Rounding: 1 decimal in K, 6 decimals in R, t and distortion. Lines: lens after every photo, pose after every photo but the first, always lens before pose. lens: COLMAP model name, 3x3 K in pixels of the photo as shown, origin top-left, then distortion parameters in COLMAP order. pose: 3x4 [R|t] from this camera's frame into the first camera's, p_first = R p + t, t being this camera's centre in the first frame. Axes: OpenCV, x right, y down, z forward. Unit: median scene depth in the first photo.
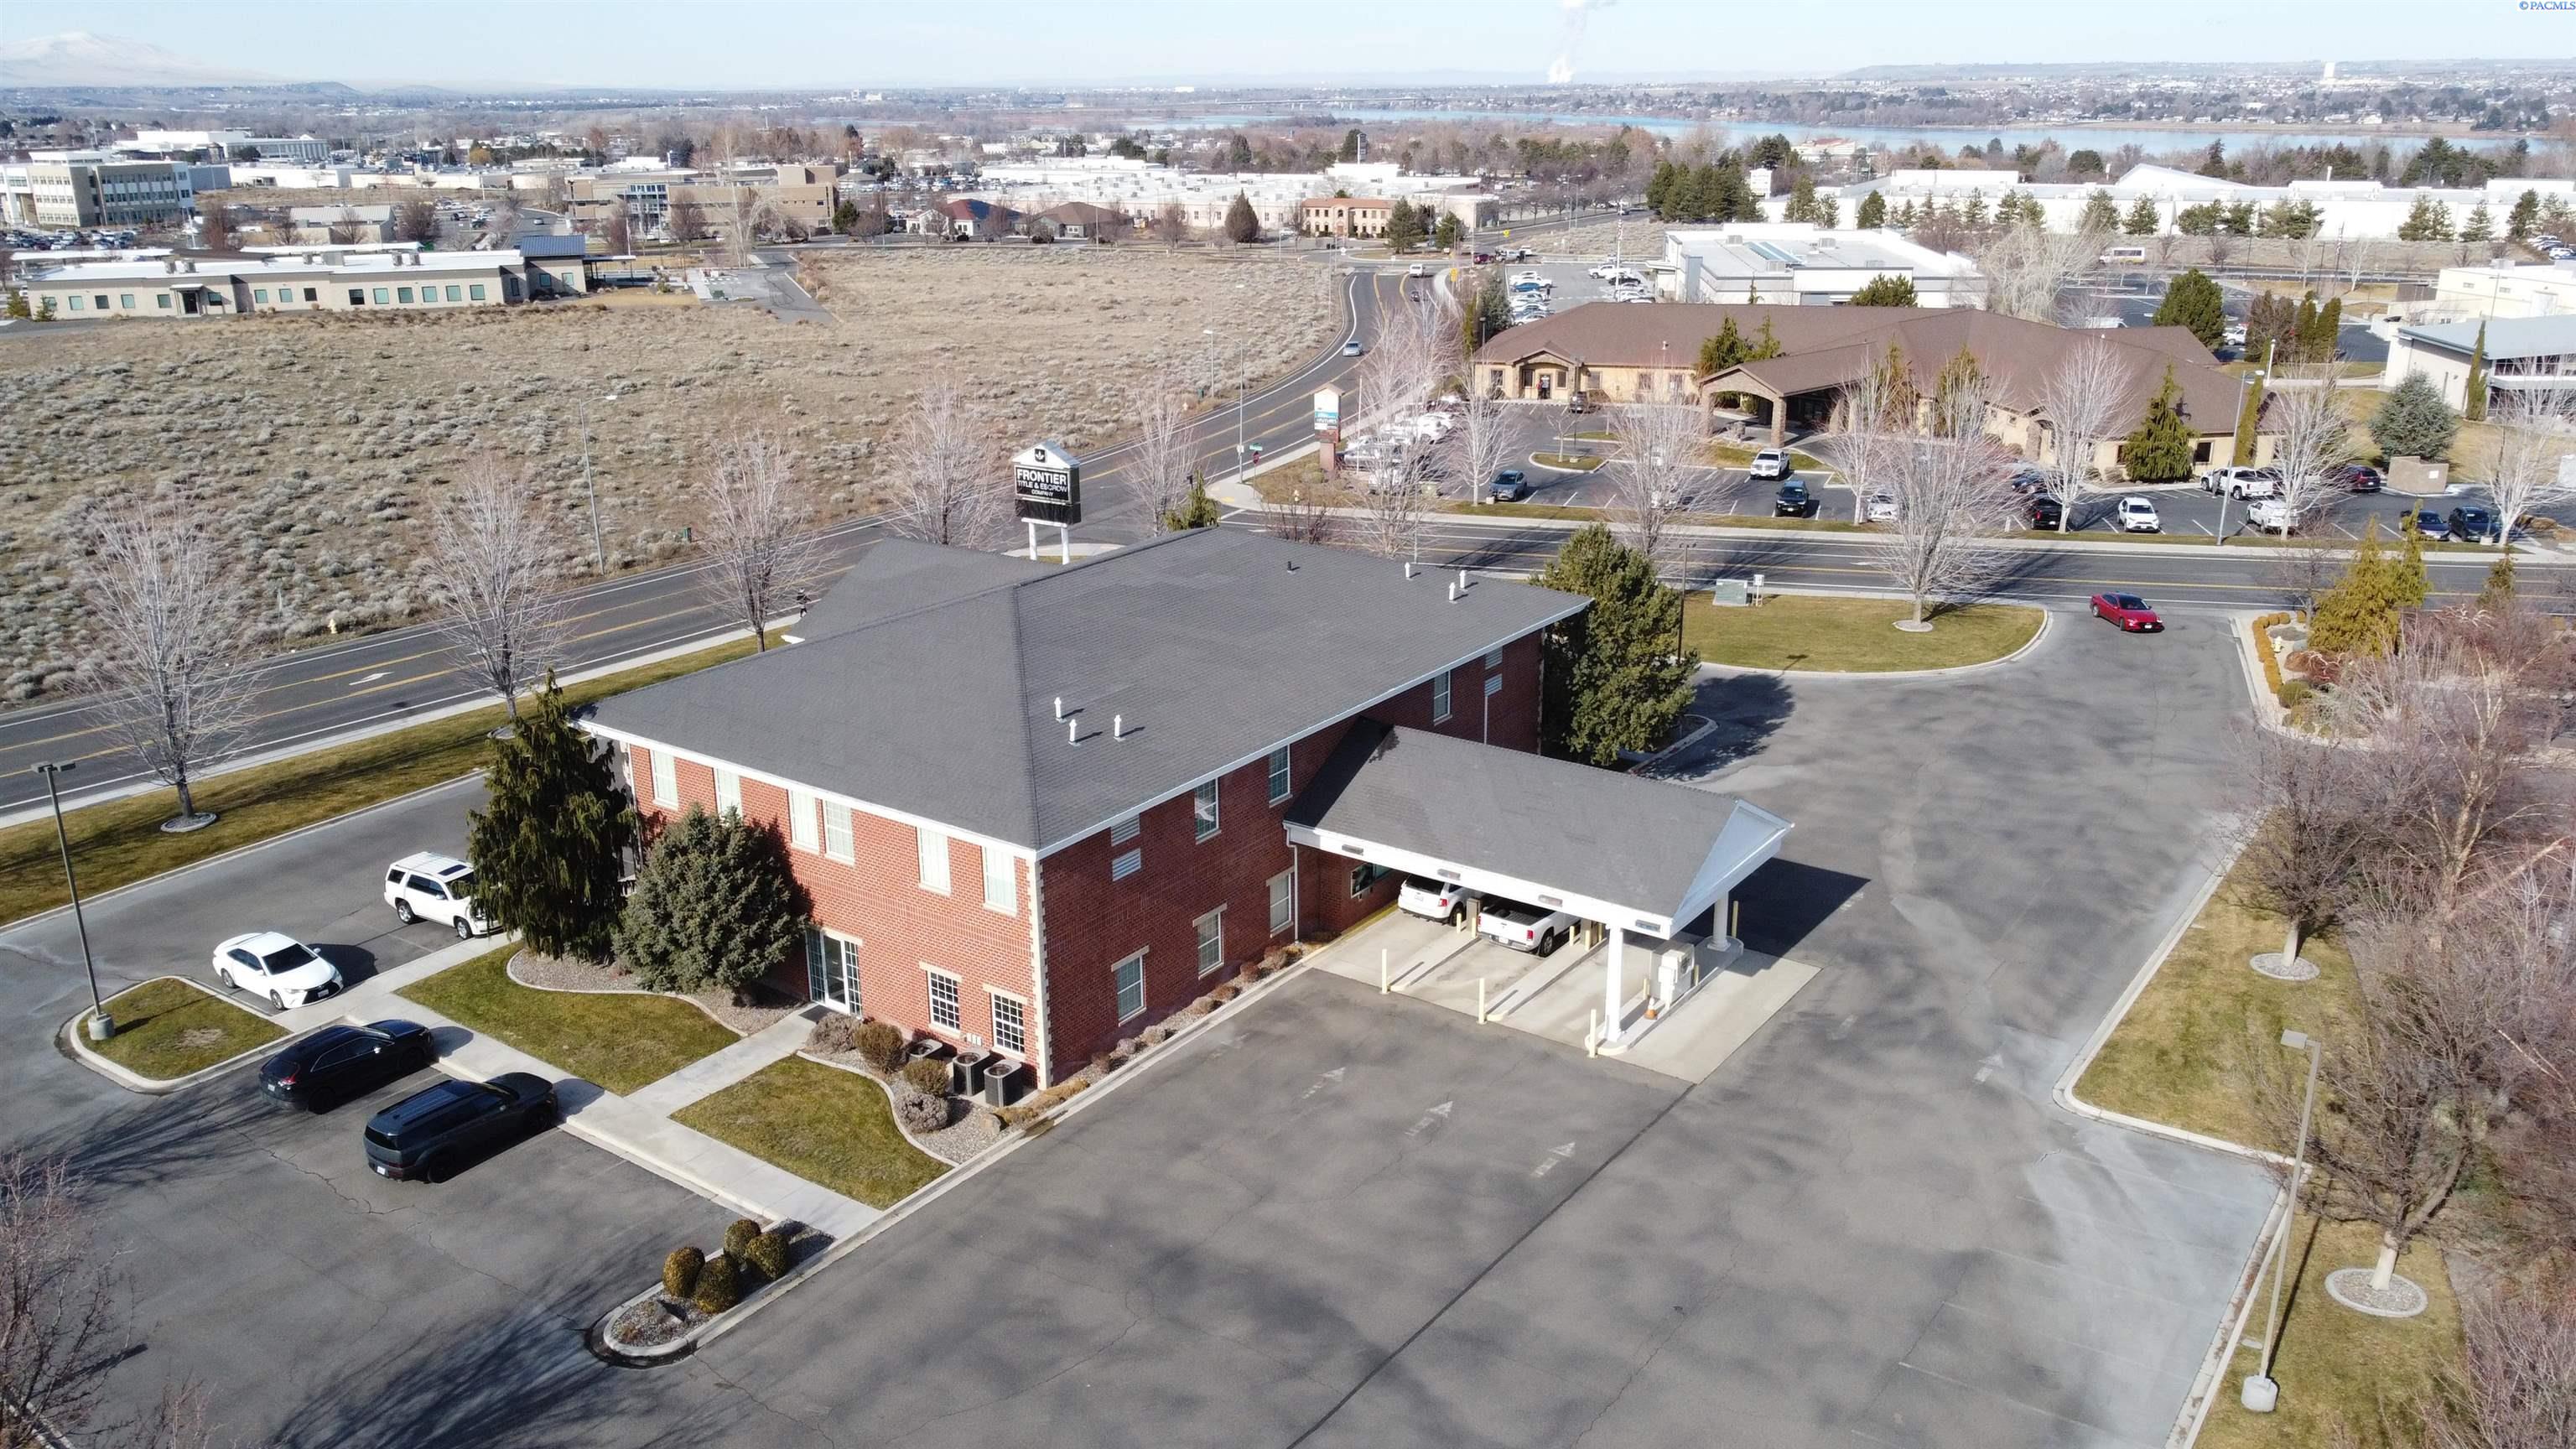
lens RADIAL K [[1944.8, 0, 1288.0], [0, 1944.8, 724.5], [0, 0, 1]] dist [0.010783, -0.008906]
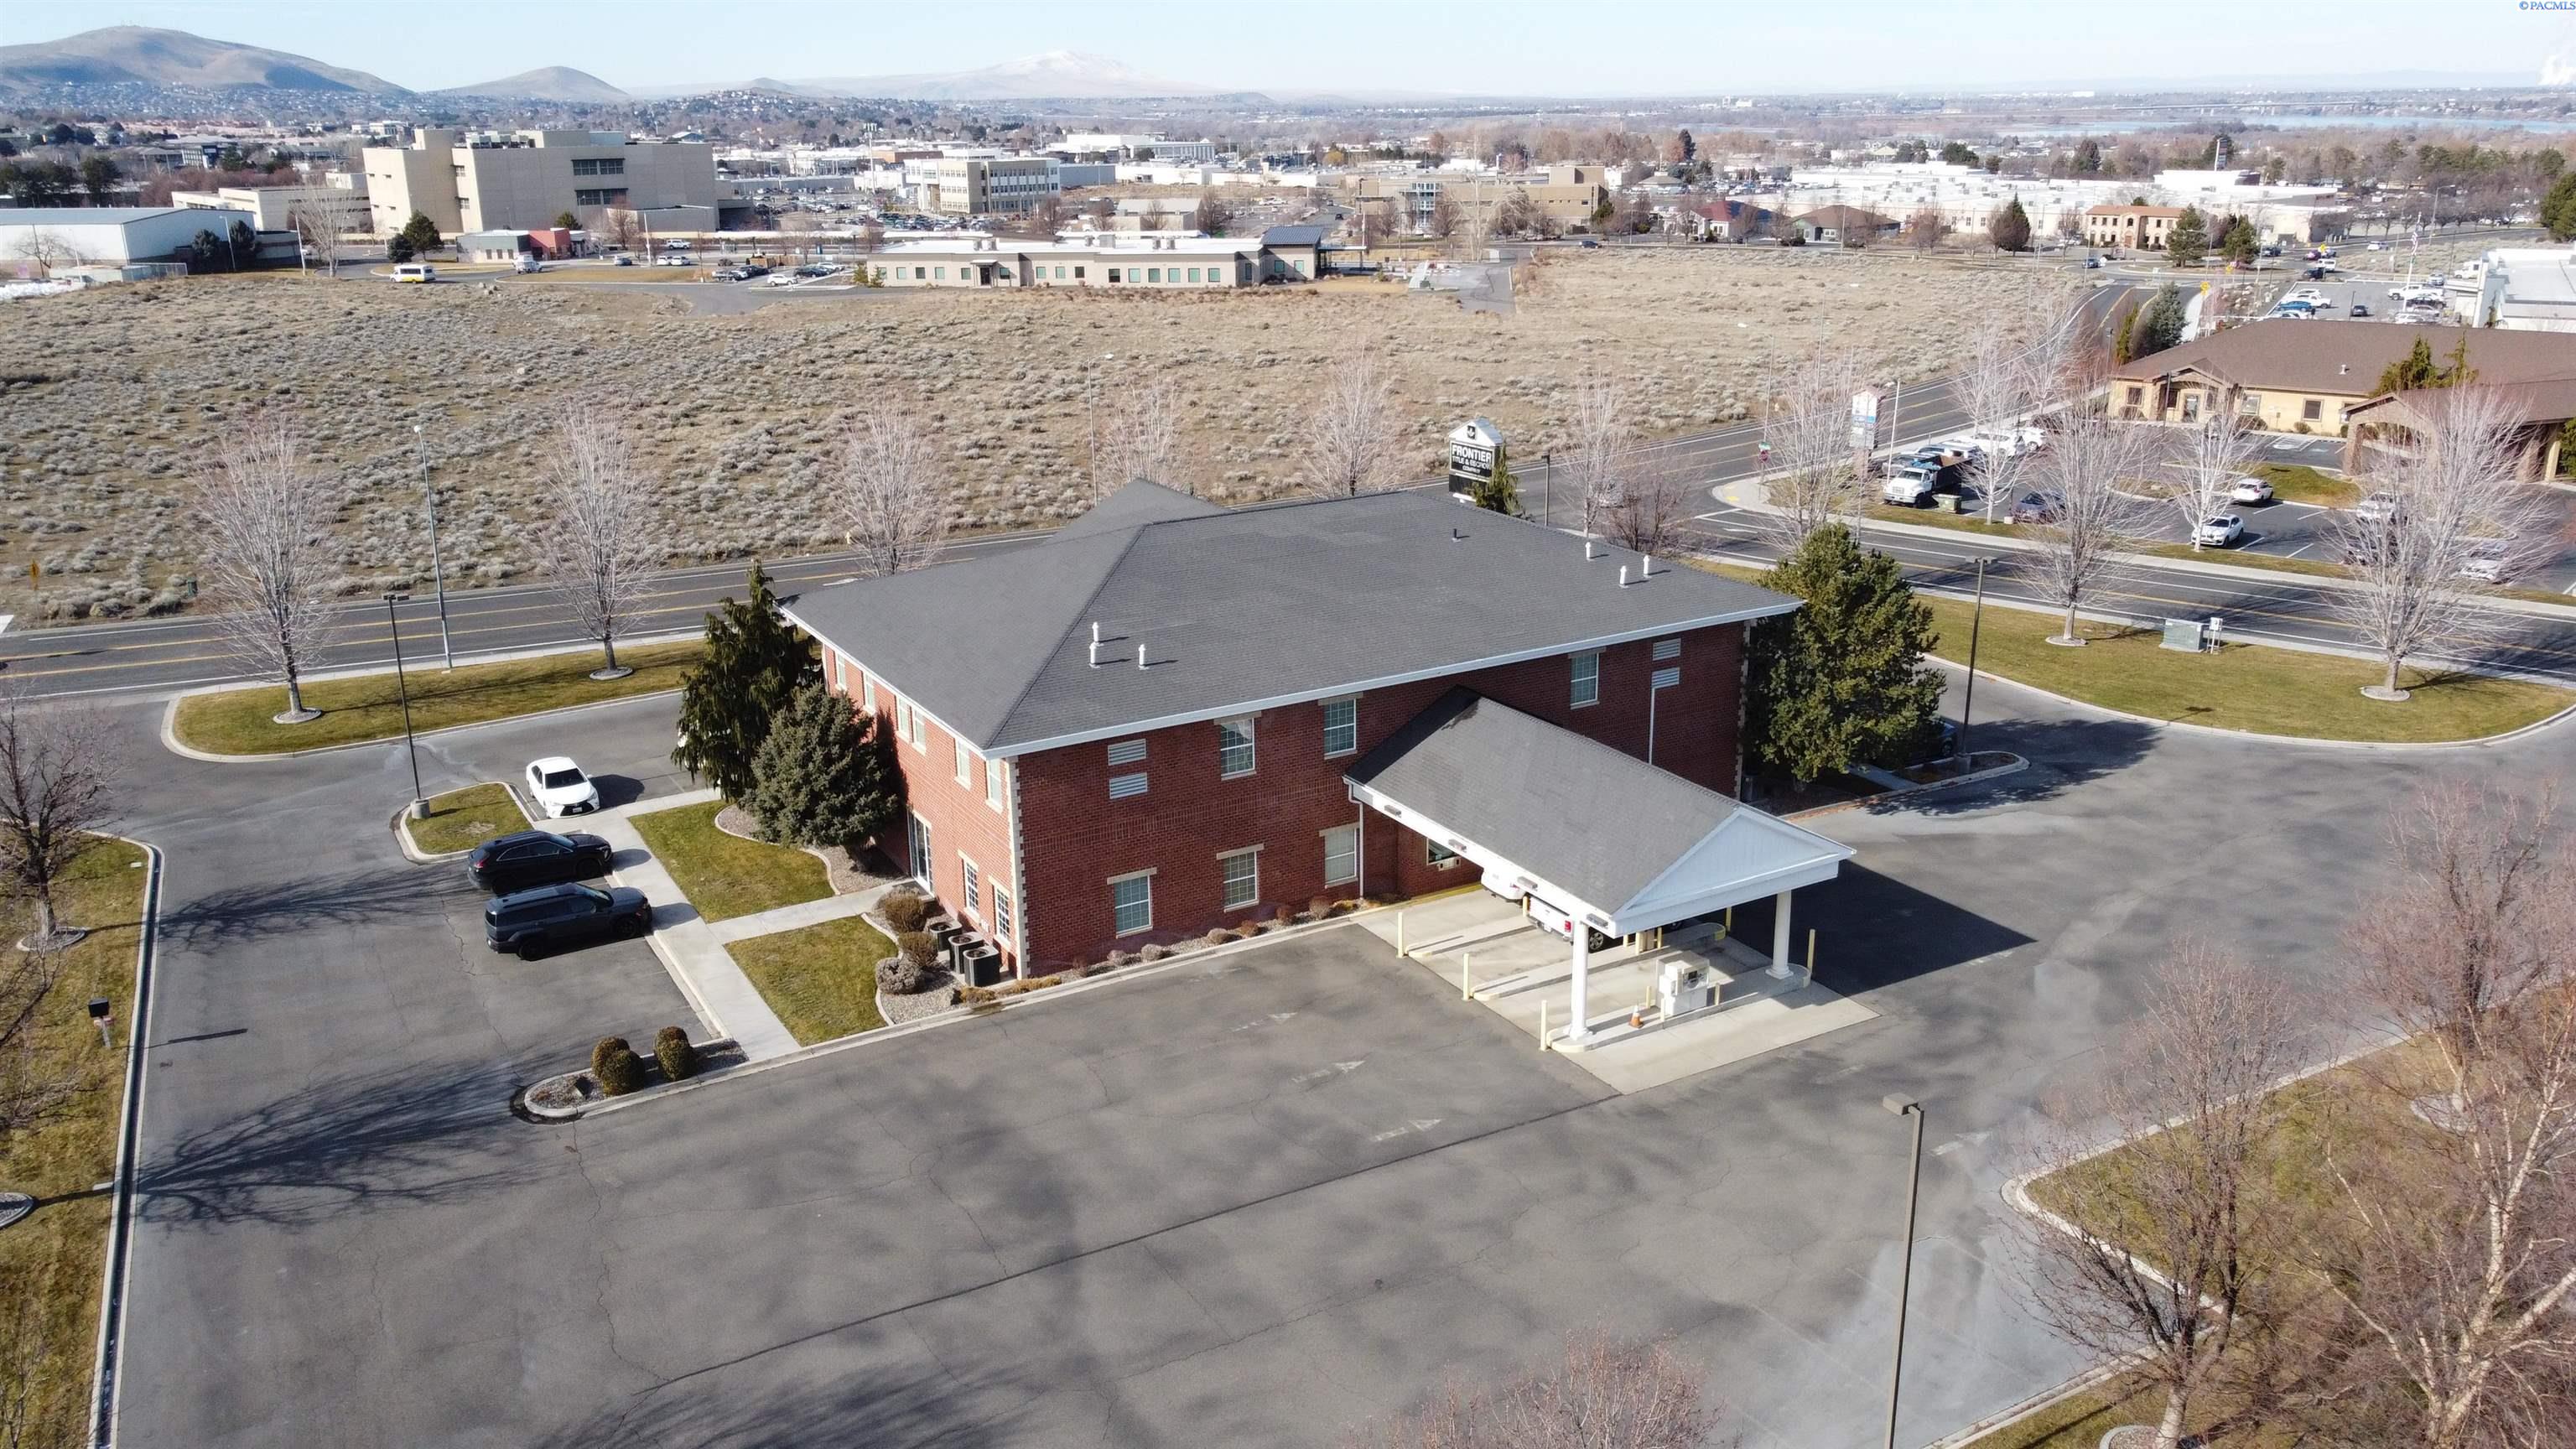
lens RADIAL K [[1944.8, 0, 1288.0], [0, 1944.8, 724.5], [0, 0, 1]] dist [0.010783, -0.008906]
pose [[0.913490, 0.121106, -0.388419, 0.309514], [-0.122372, 0.992250, 0.021578, 0.004414], [0.388022, 0.027821, 0.921230, 0.046473]]
